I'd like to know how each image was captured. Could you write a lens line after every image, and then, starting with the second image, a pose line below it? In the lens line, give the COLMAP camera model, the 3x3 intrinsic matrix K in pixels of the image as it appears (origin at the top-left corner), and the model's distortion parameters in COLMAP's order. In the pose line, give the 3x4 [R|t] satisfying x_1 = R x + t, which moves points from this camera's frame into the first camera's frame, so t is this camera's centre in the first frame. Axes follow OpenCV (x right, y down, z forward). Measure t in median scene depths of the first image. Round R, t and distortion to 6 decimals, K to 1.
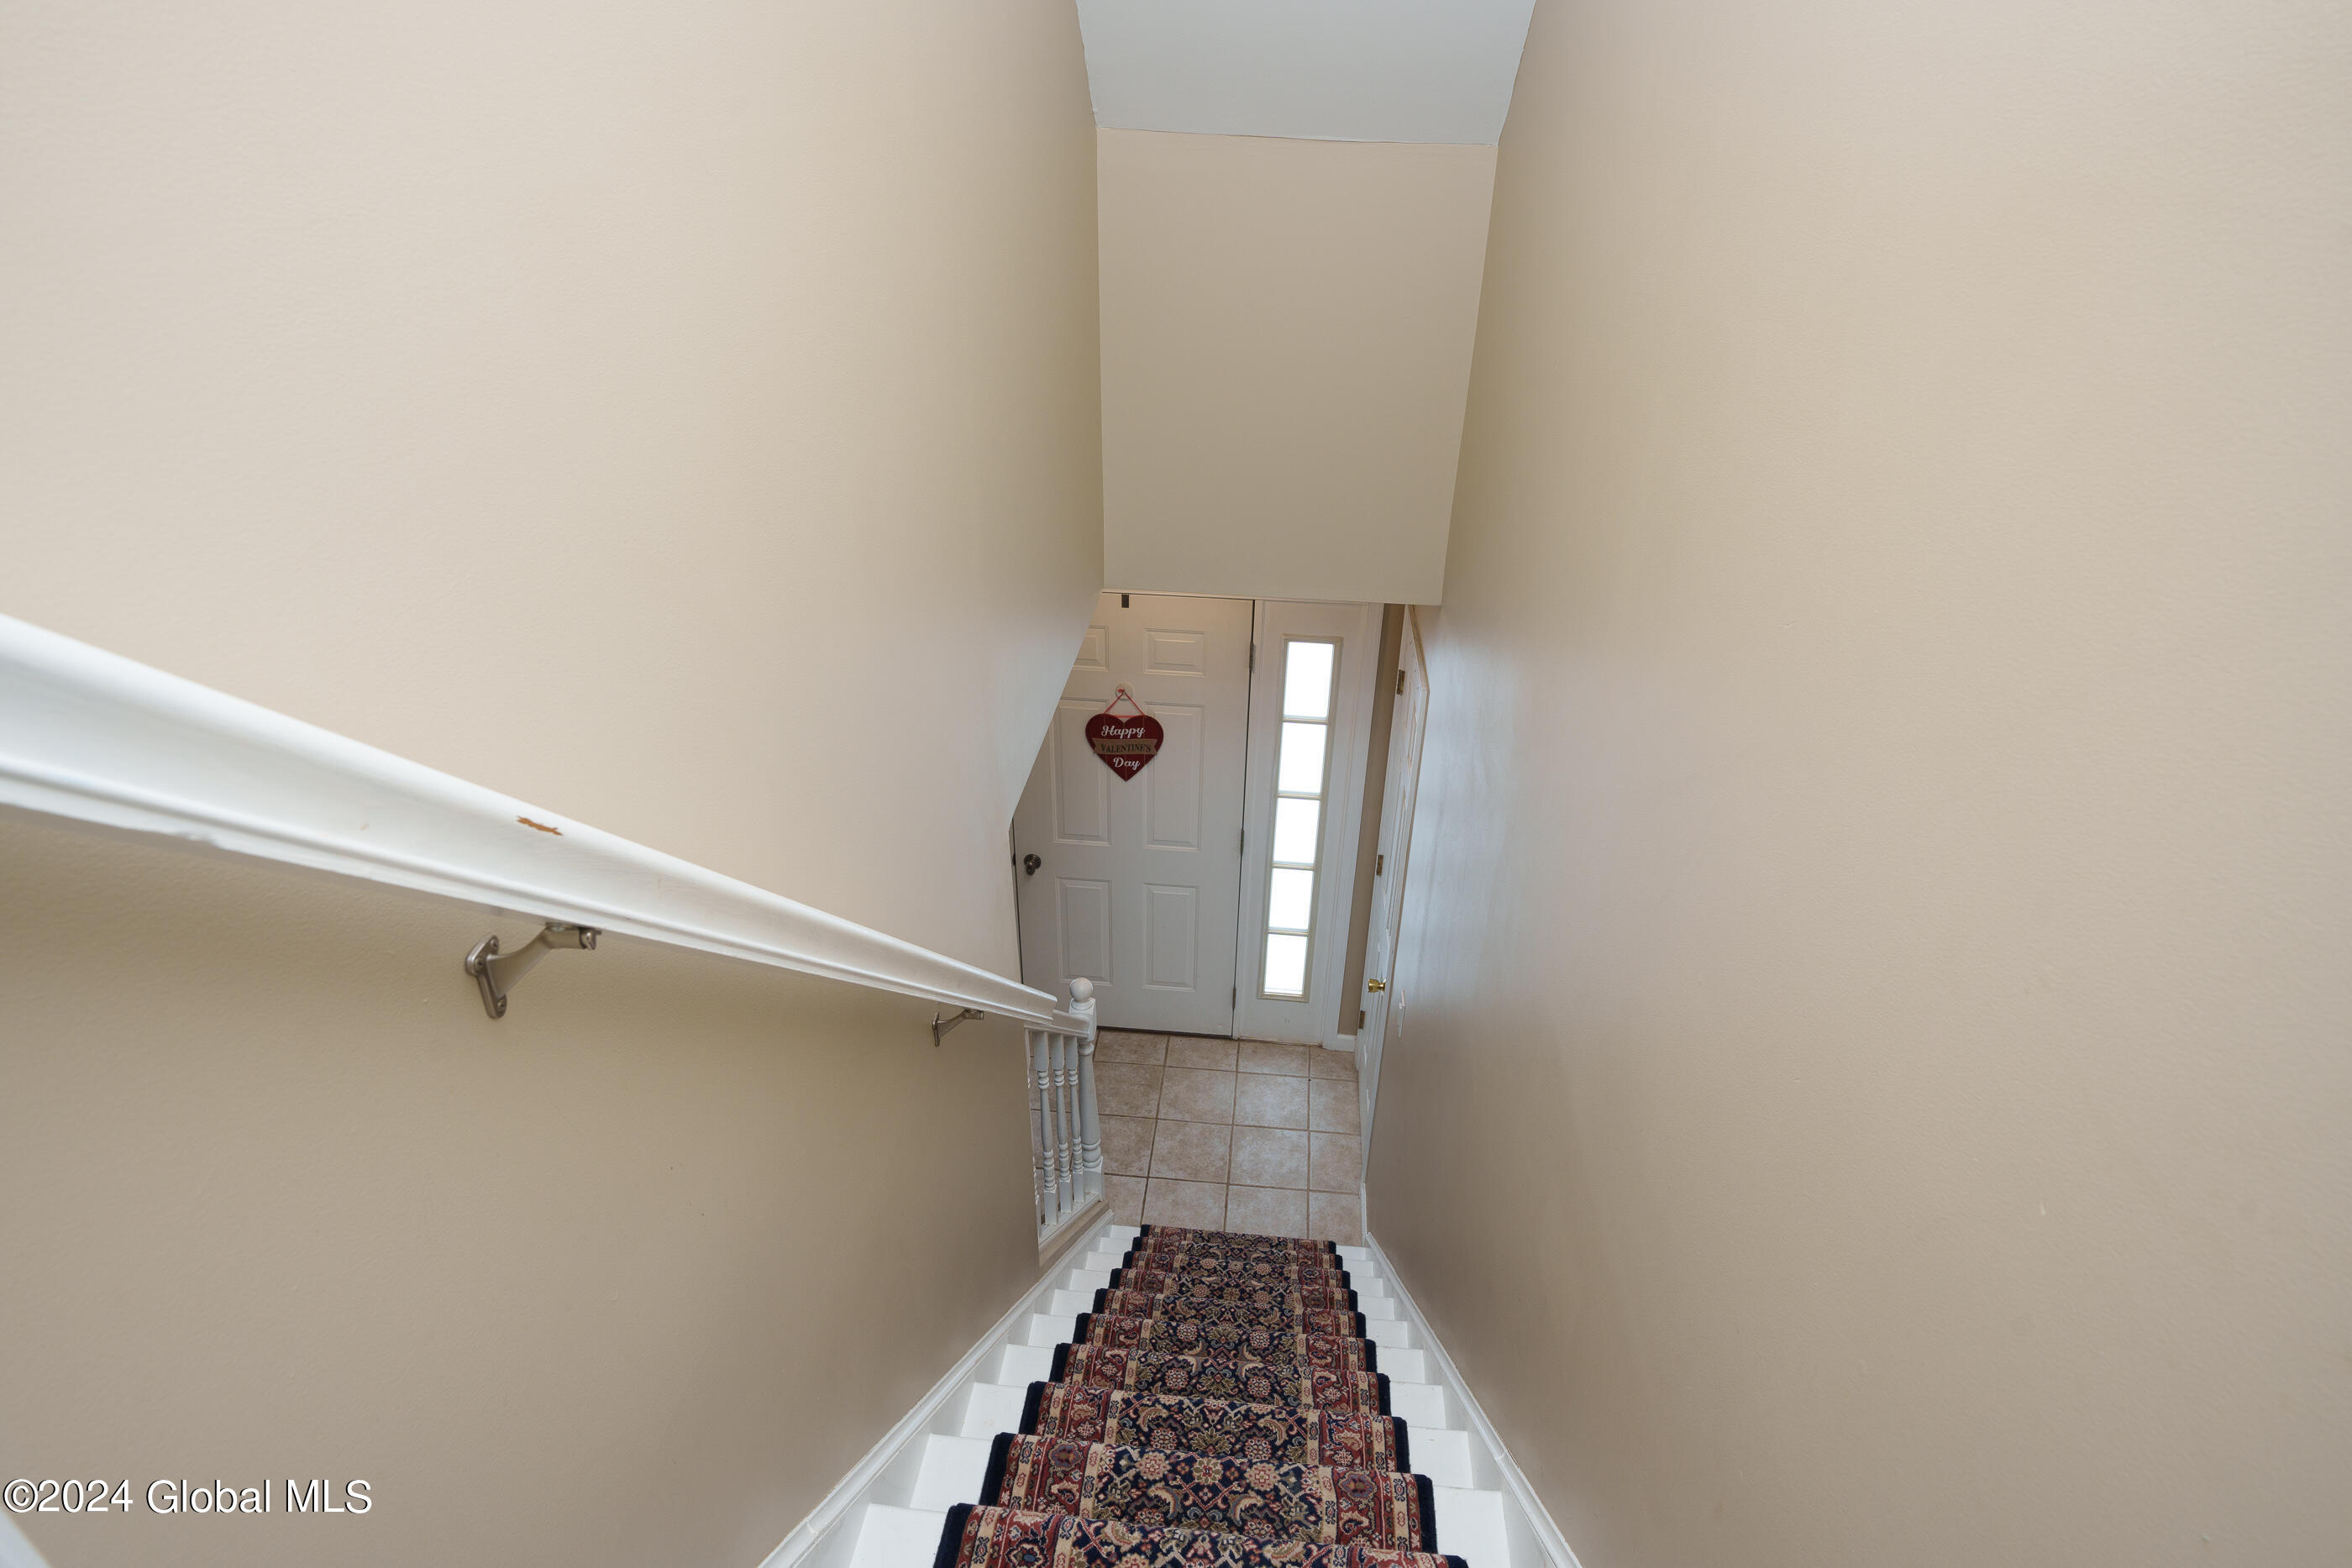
lens RADIAL K [[1259.3, 0, 1177.1], [0, 1259.3, 784.4], [0, 0, 1]] dist [-0.051988, 0.030456]
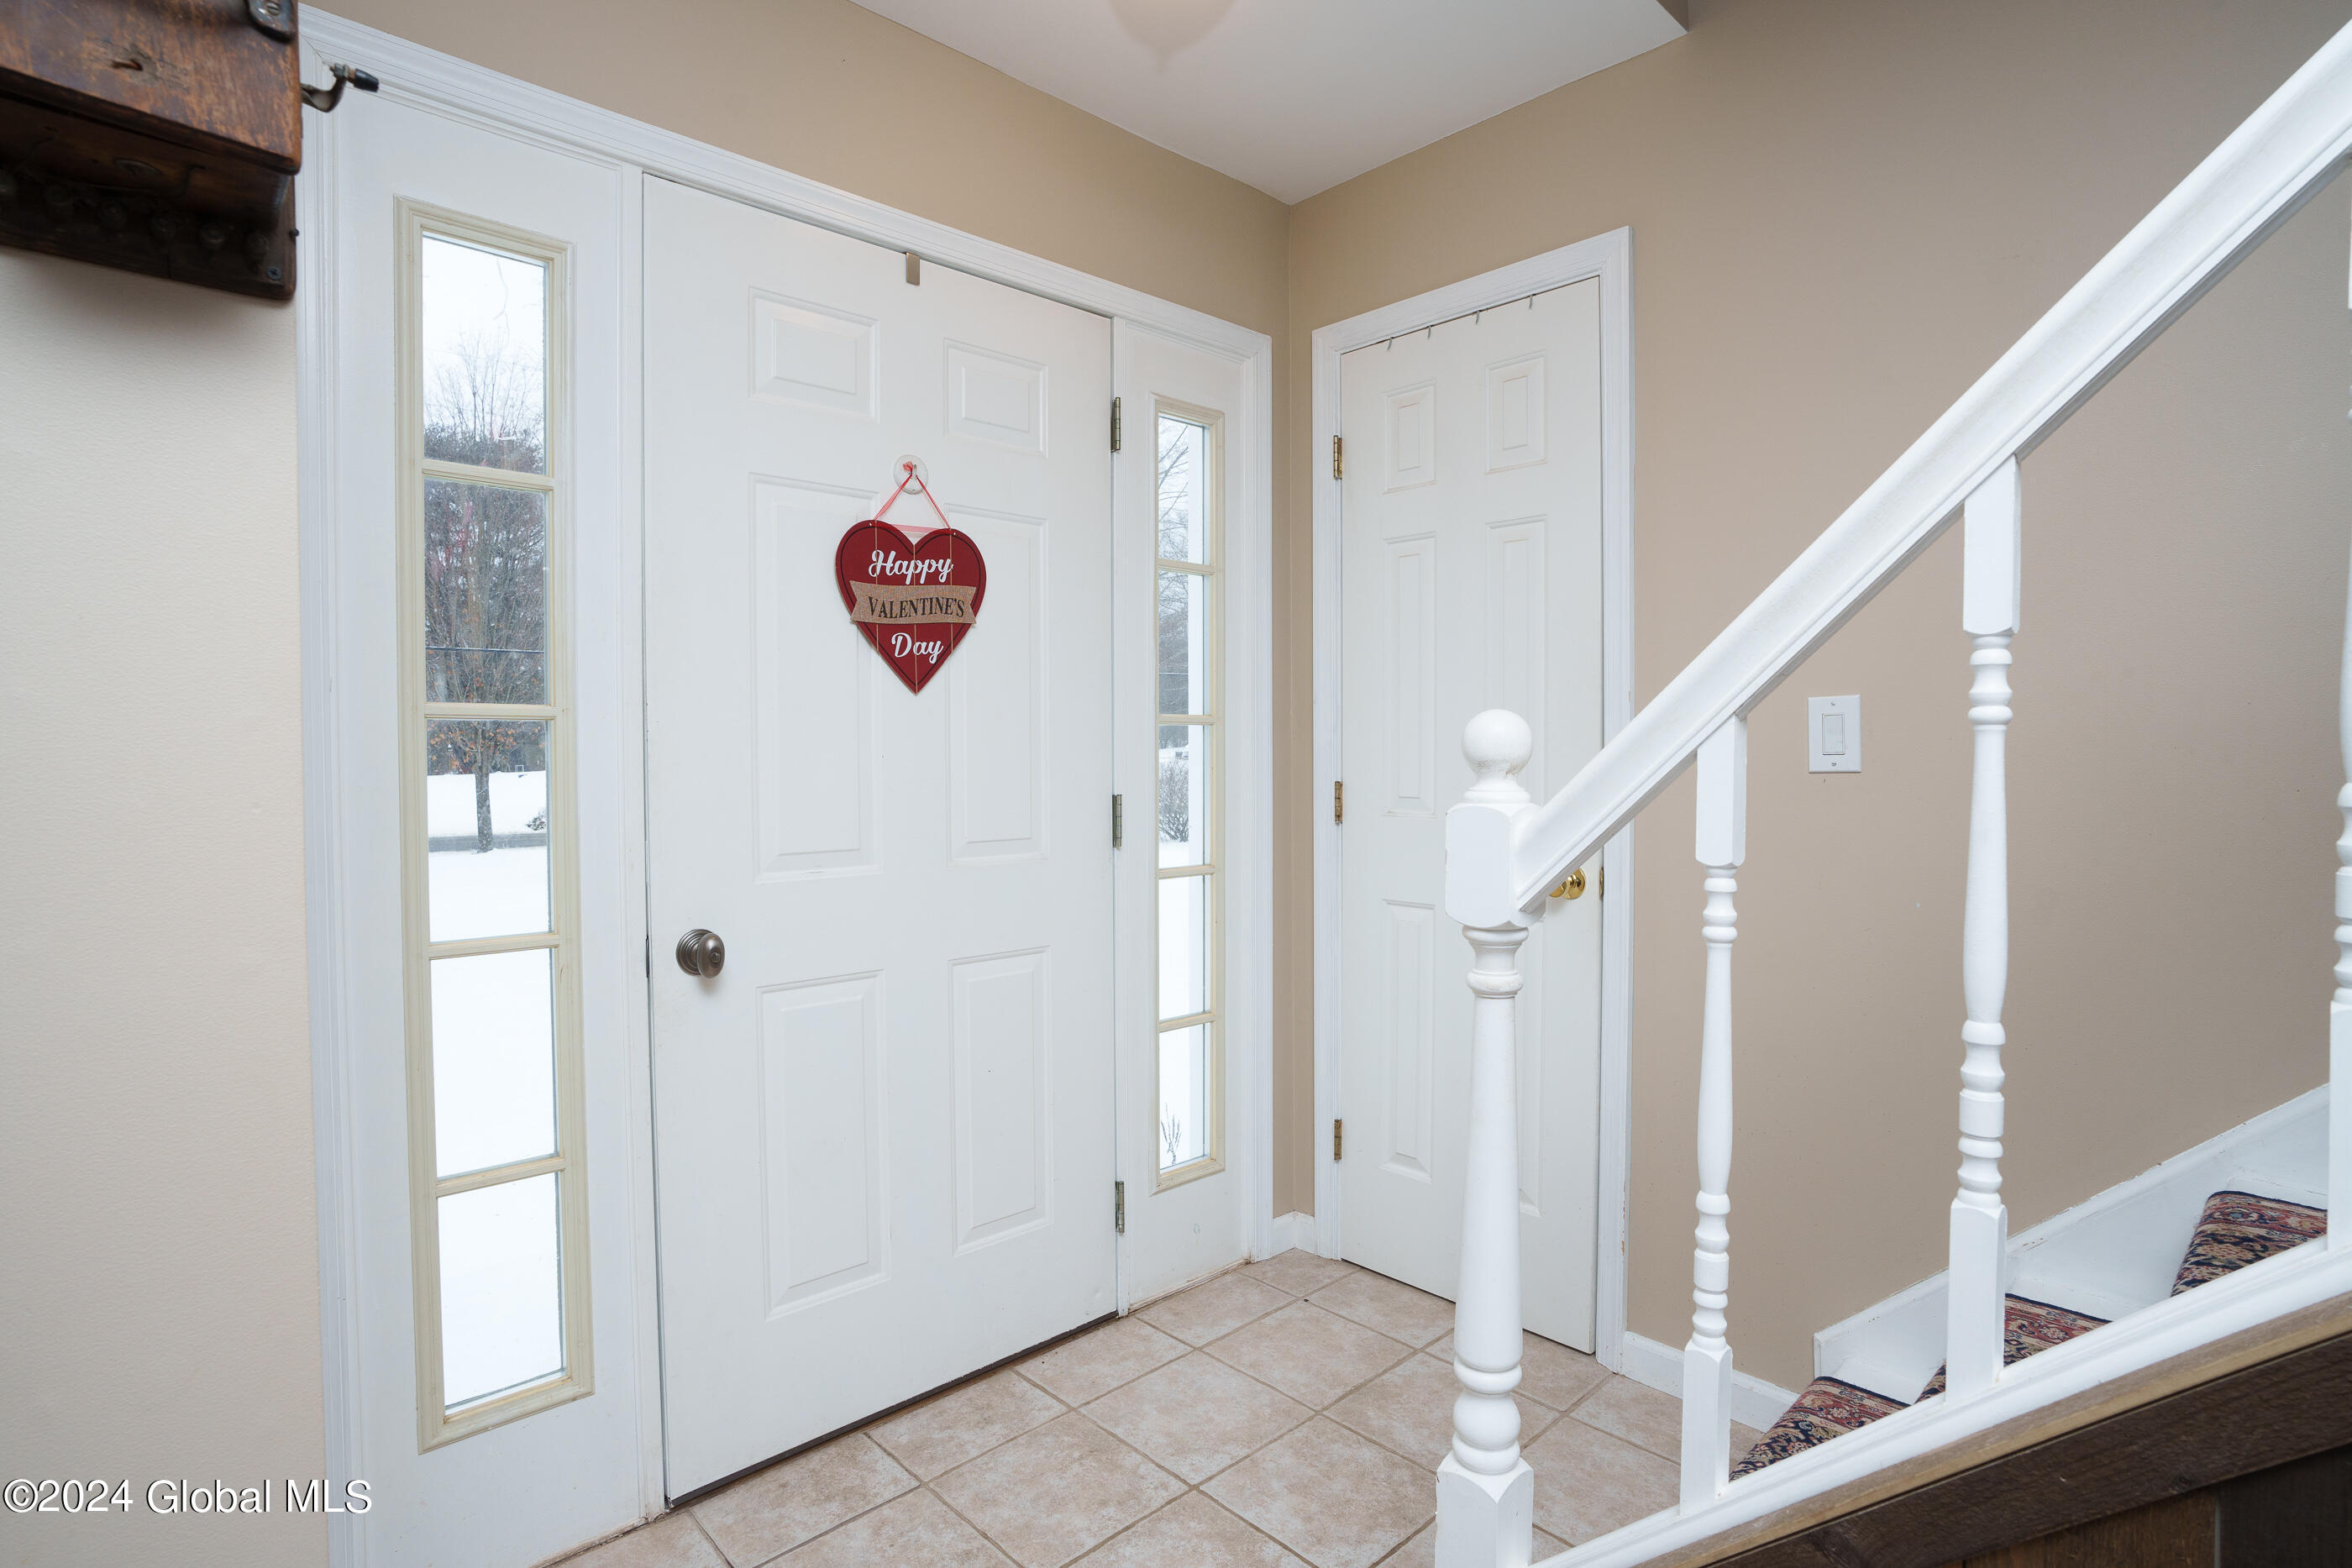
lens RADIAL K [[1206.1, 0, 1176.0], [0, 1206.1, 784.0], [0, 0, 1]] dist [-0.003675, -0.000259]
pose [[0.638703, -0.025061, 0.769045, -0.320860], [0.395271, 0.868199, -0.299986, 0.196783], [-0.660166, 0.495583, 0.564427, 0.720826]]
